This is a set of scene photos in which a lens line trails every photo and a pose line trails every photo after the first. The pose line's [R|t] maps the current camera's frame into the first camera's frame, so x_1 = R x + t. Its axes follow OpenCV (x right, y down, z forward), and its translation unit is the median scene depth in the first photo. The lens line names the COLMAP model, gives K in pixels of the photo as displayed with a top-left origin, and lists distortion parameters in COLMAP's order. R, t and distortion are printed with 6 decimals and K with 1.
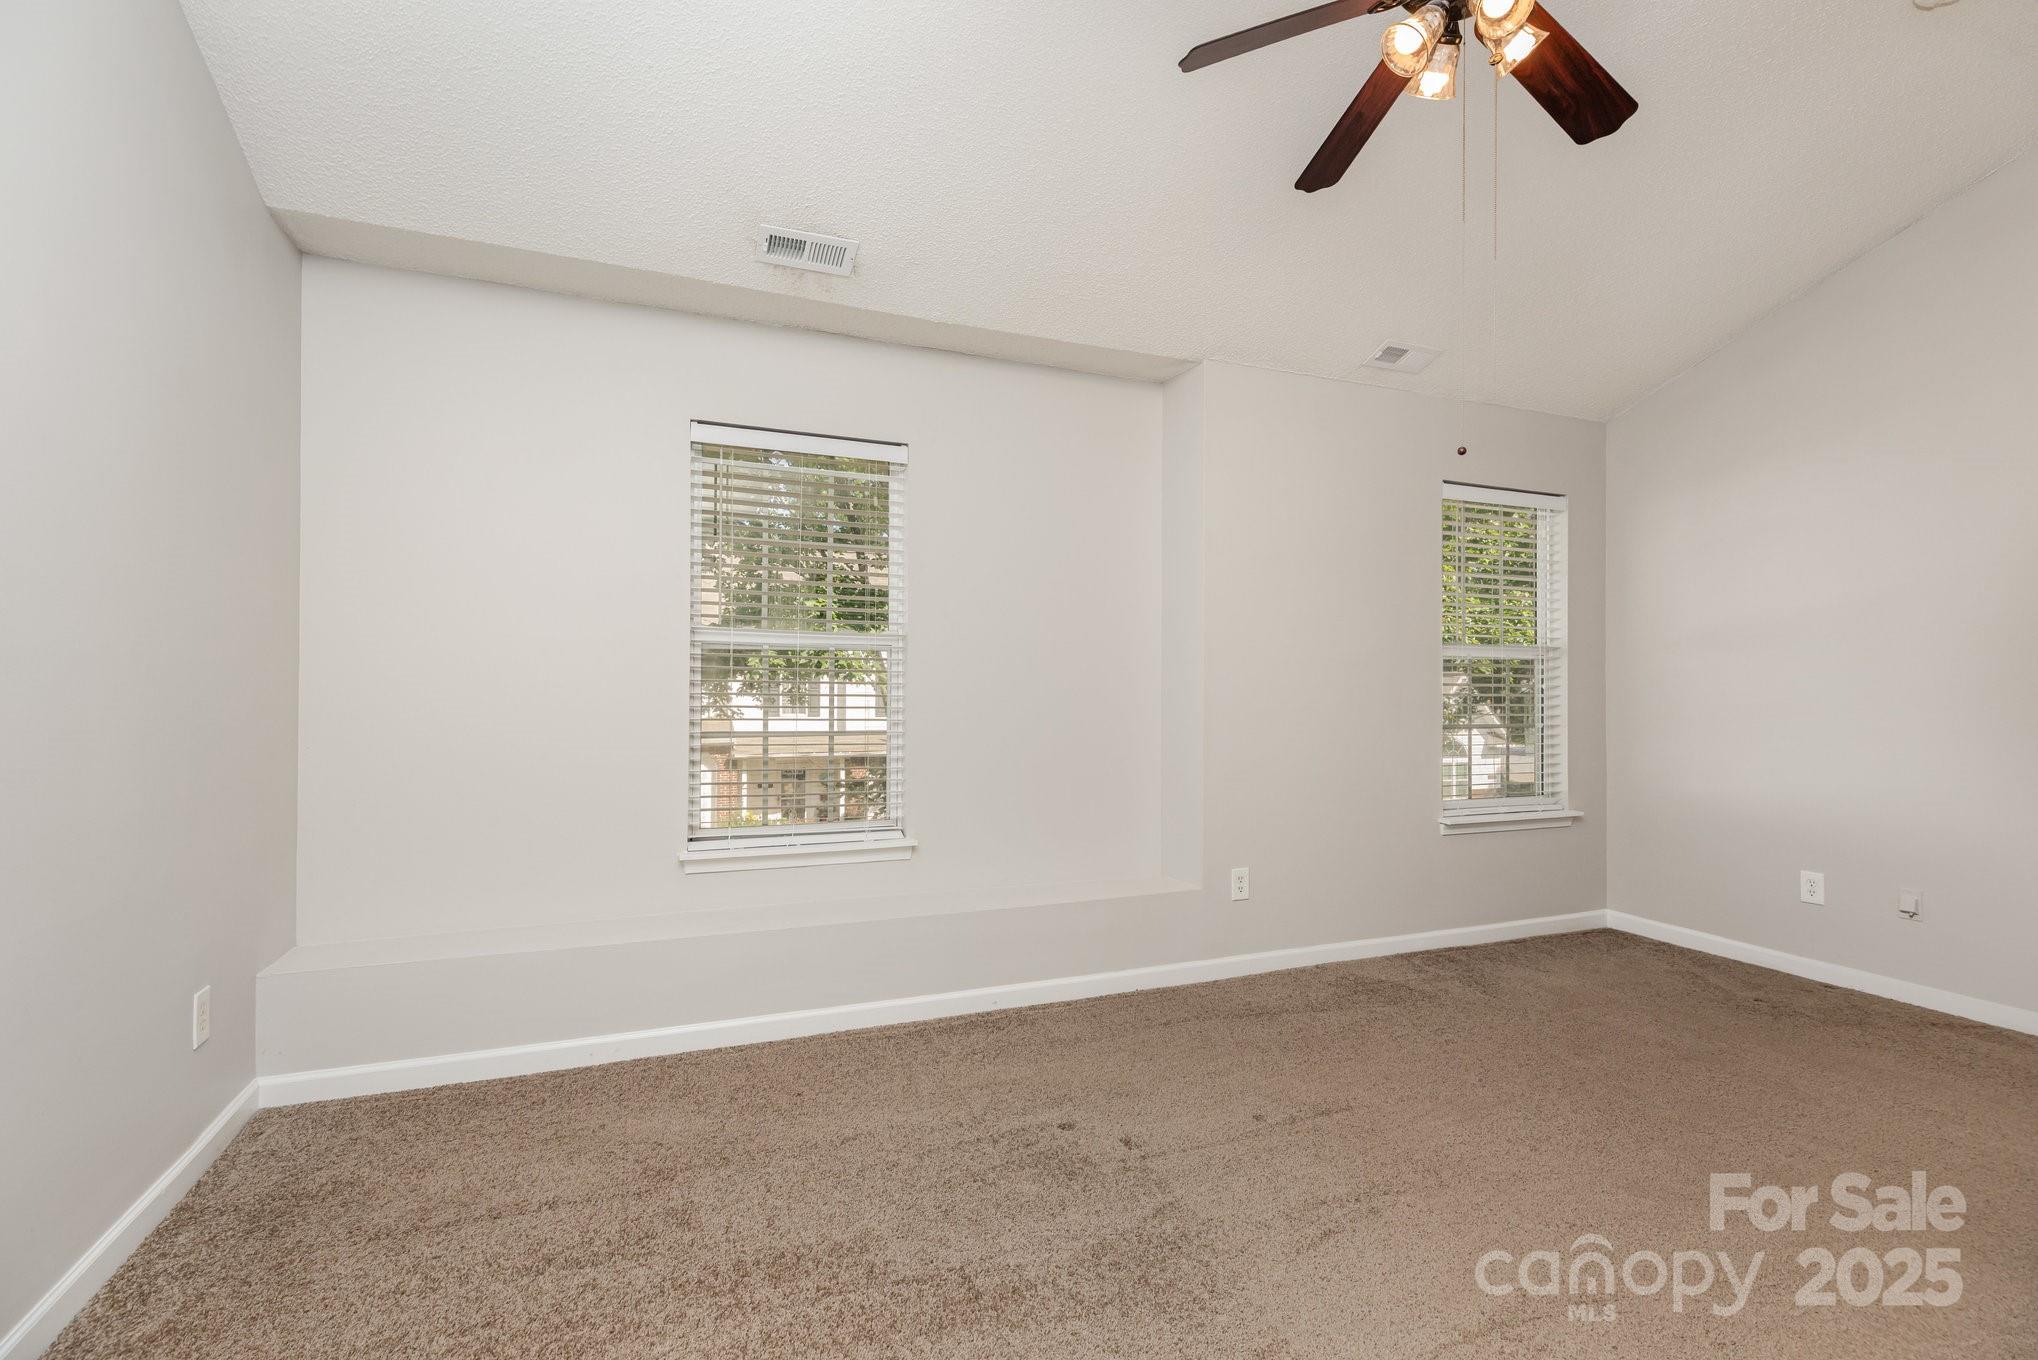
lens RADIAL K [[918.0, 0, 992.3], [0, 918.0, 694.7], [0, 0, 1]] dist [-0.000208, 0.000122]
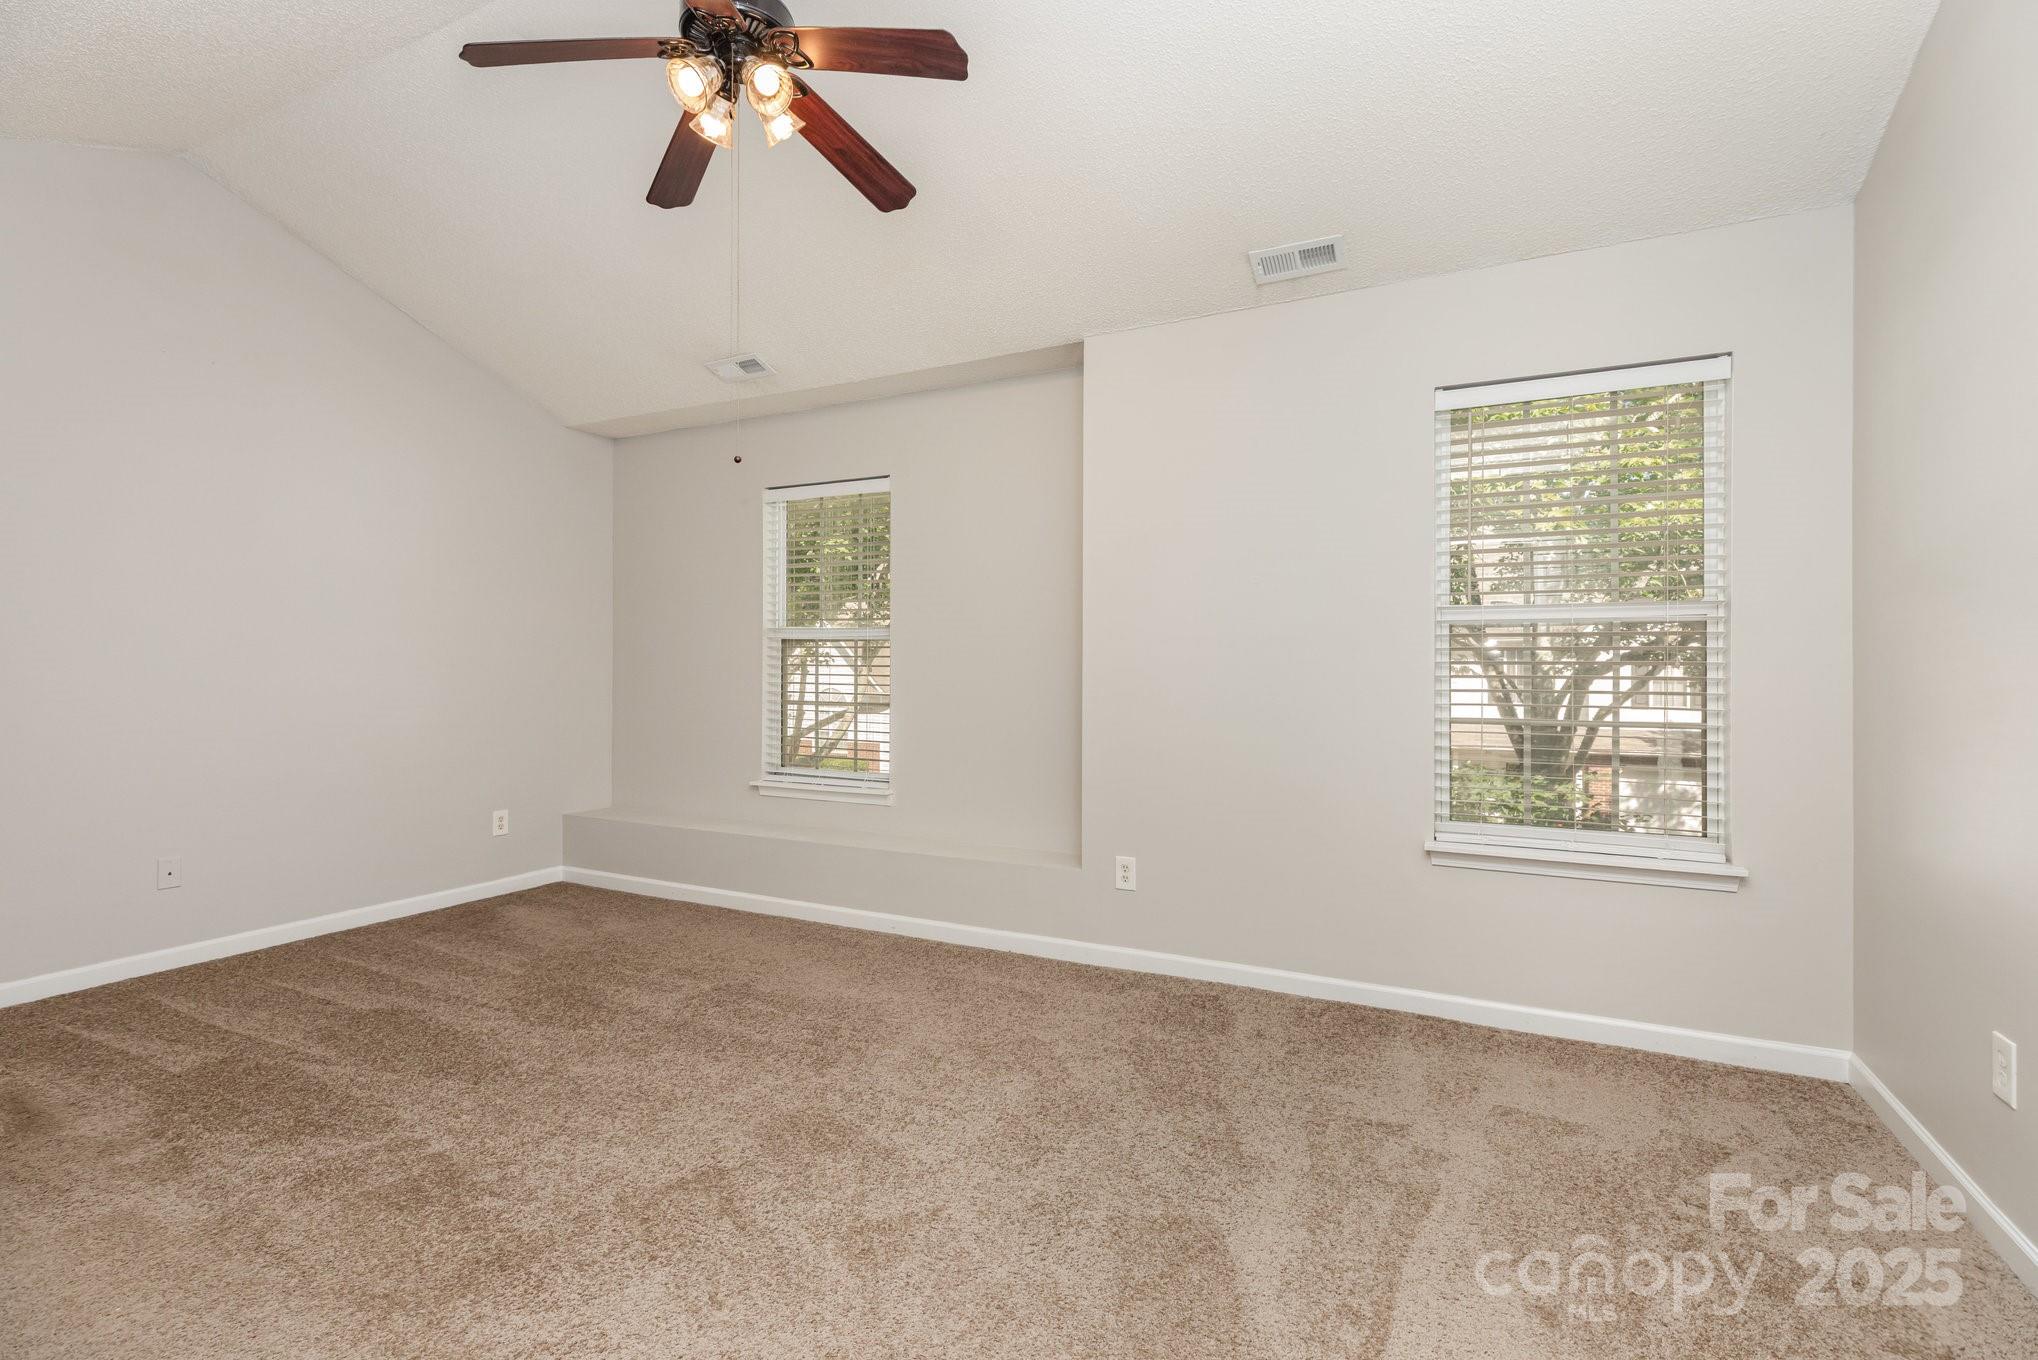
lens RADIAL K [[933.0, 0, 1013.6], [0, 933.0, 666.8], [0, 0, 1]] dist [0.003547, 0.000175]
pose [[0.653248, -0.005853, -0.757121, 0.248740], [-0.002770, 0.999945, -0.010120, 0.000892], [0.757139, 0.008708, 0.653196, 0.075937]]
